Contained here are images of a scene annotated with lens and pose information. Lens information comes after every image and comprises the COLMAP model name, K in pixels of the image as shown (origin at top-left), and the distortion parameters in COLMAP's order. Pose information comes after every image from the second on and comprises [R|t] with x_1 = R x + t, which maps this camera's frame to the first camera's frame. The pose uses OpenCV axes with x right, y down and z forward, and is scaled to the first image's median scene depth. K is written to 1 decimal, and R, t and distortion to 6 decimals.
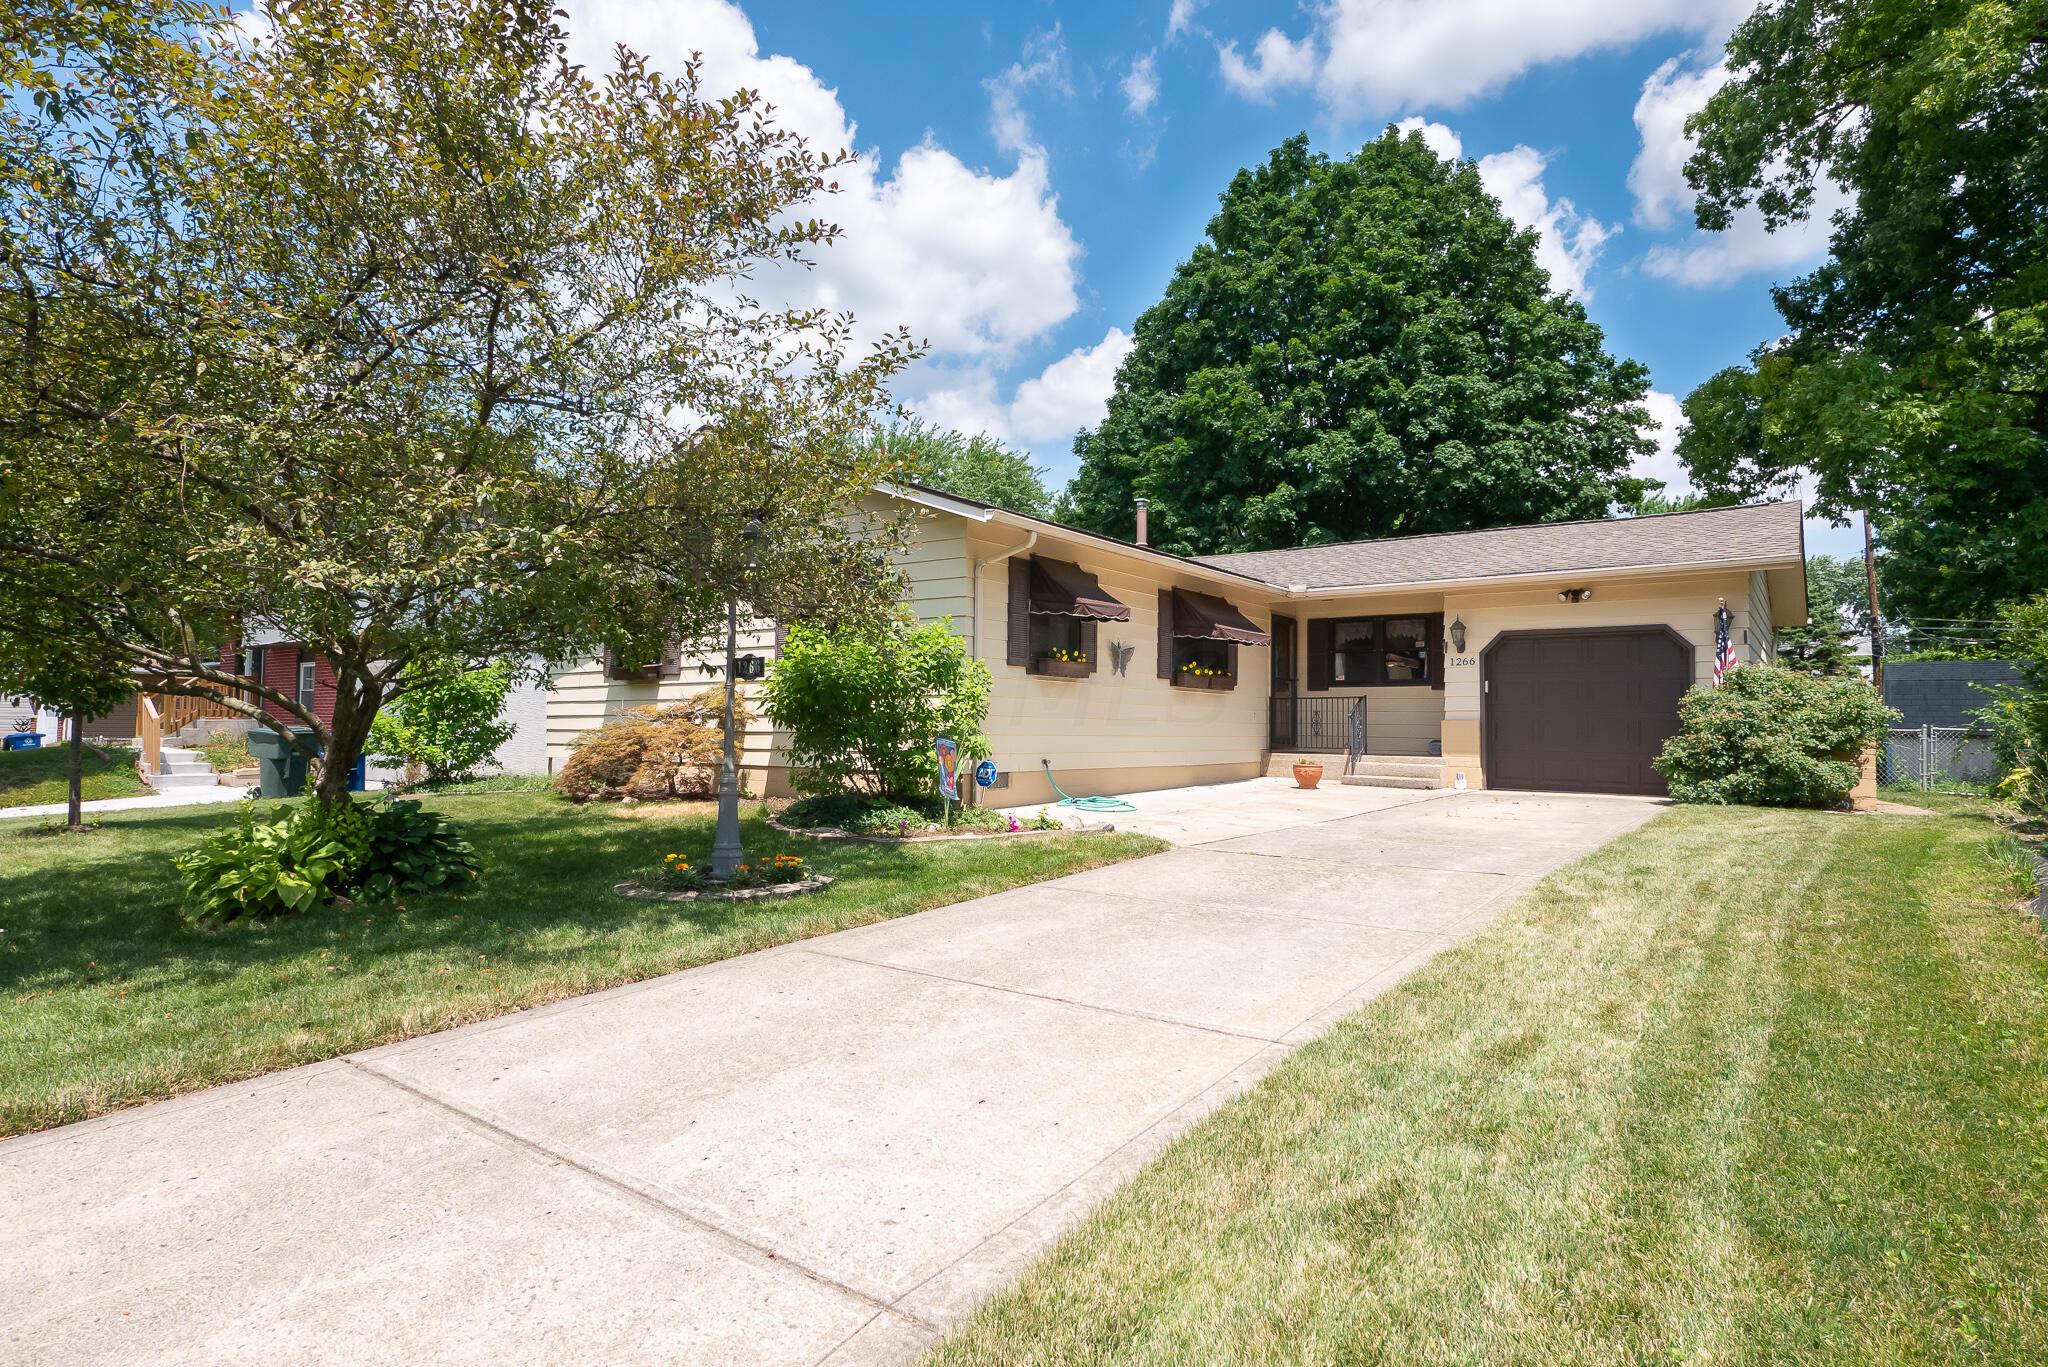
lens RADIAL K [[1043.6, 0, 1024.0], [0, 1043.6, 683.5], [0, 0, 1]] dist [0.001233, 0.000367]
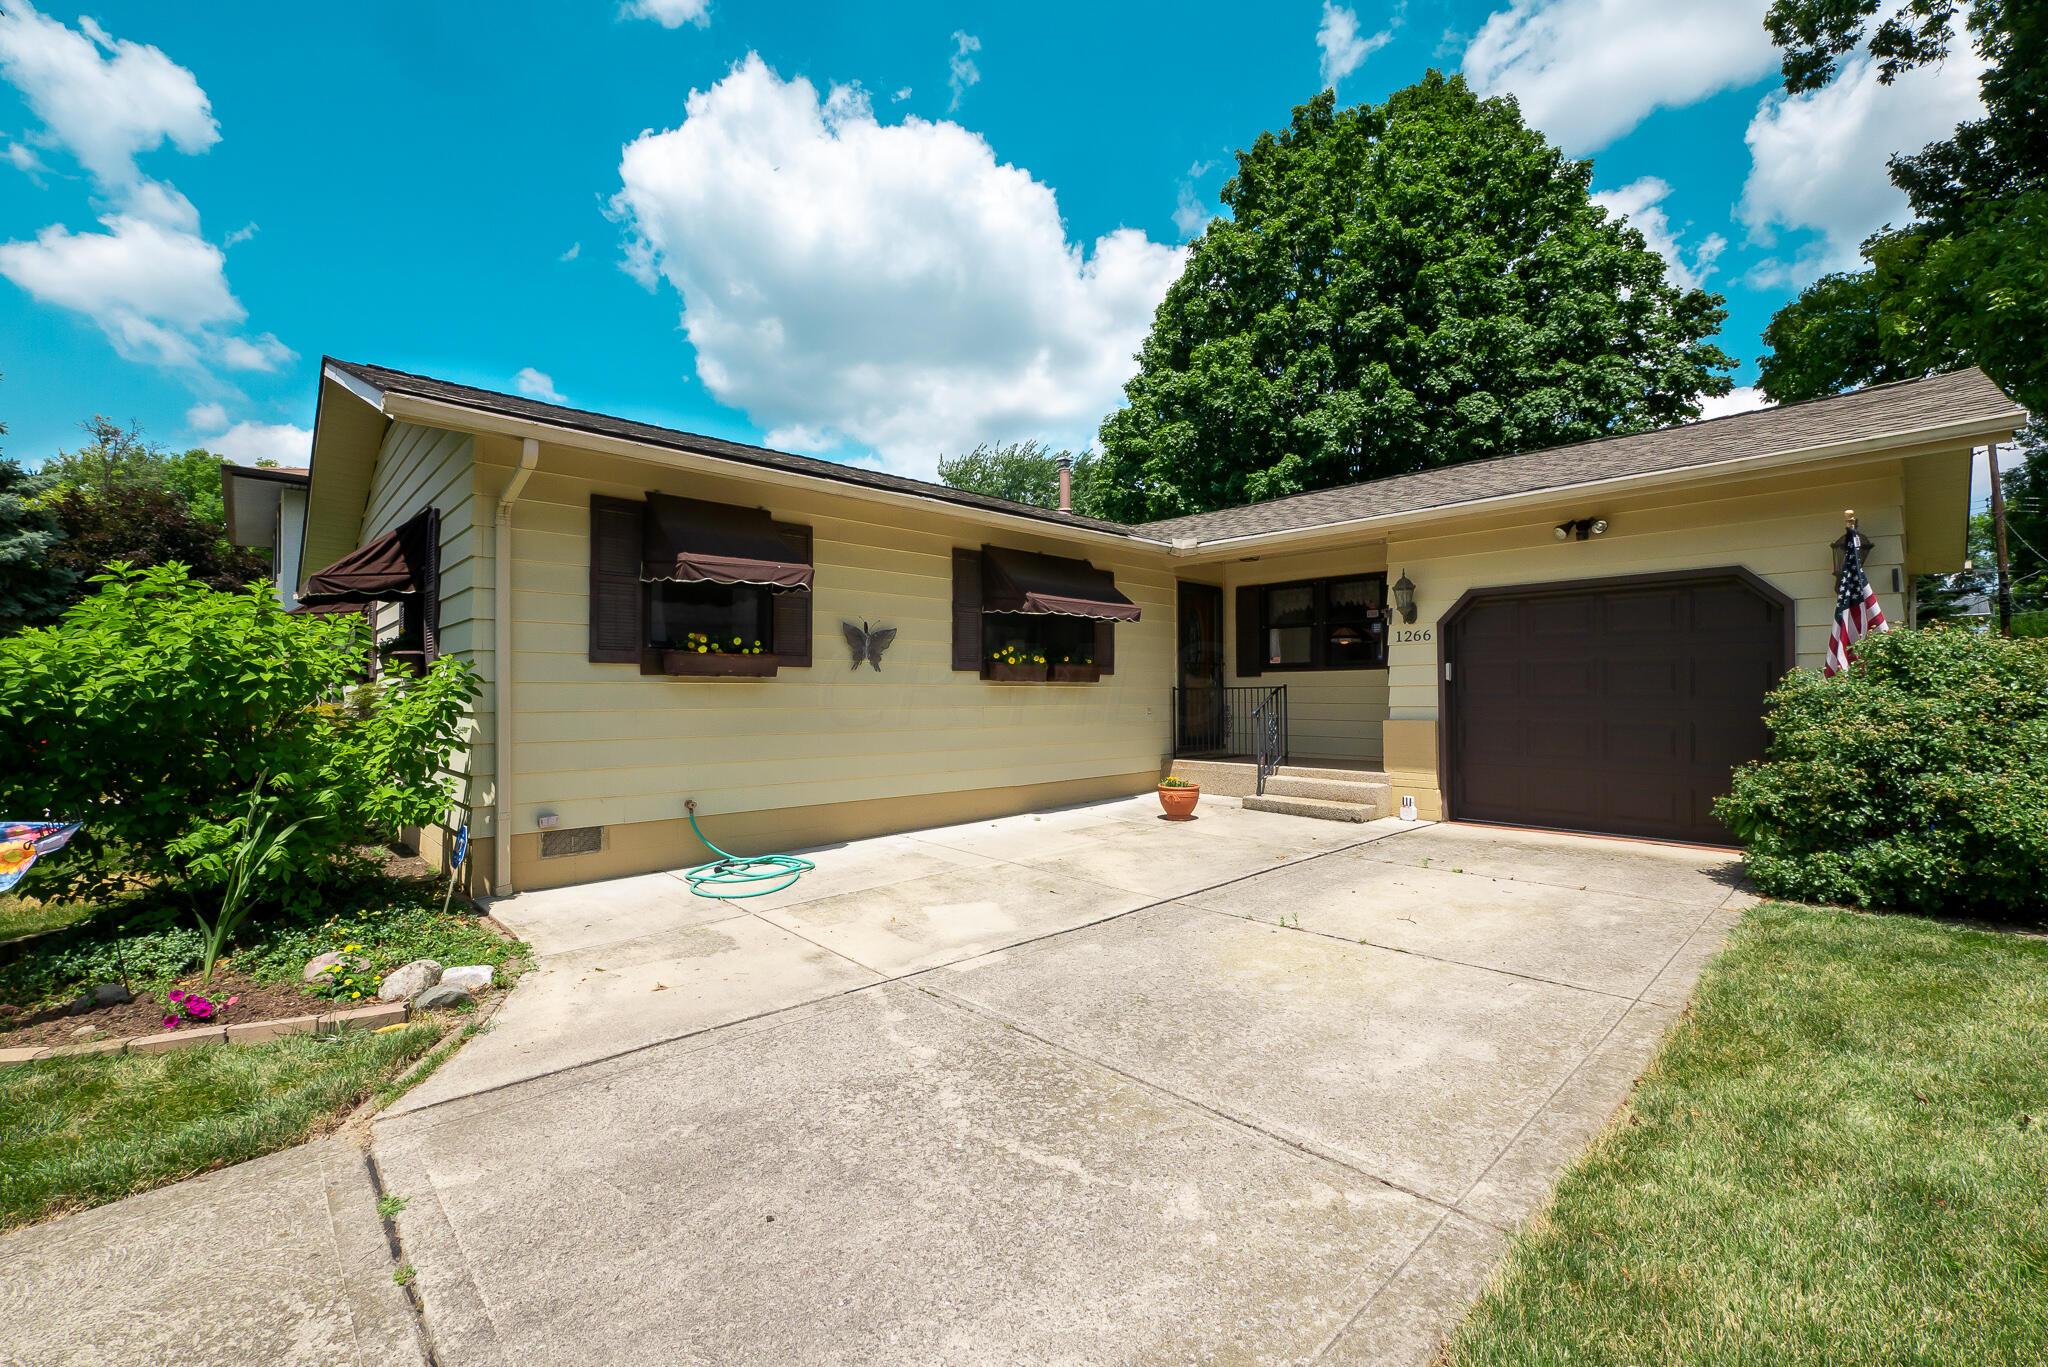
lens RADIAL K [[841.3, 0, 1024.0], [0, 841.3, 683.5], [0, 0, 1]] dist [0.014190, -0.006834]
pose [[0.987858, -0.017580, -0.154364, 0.214984], [0.021416, 0.999501, 0.023225, -0.006832], [0.153879, -0.026249, 0.987741, 0.345666]]
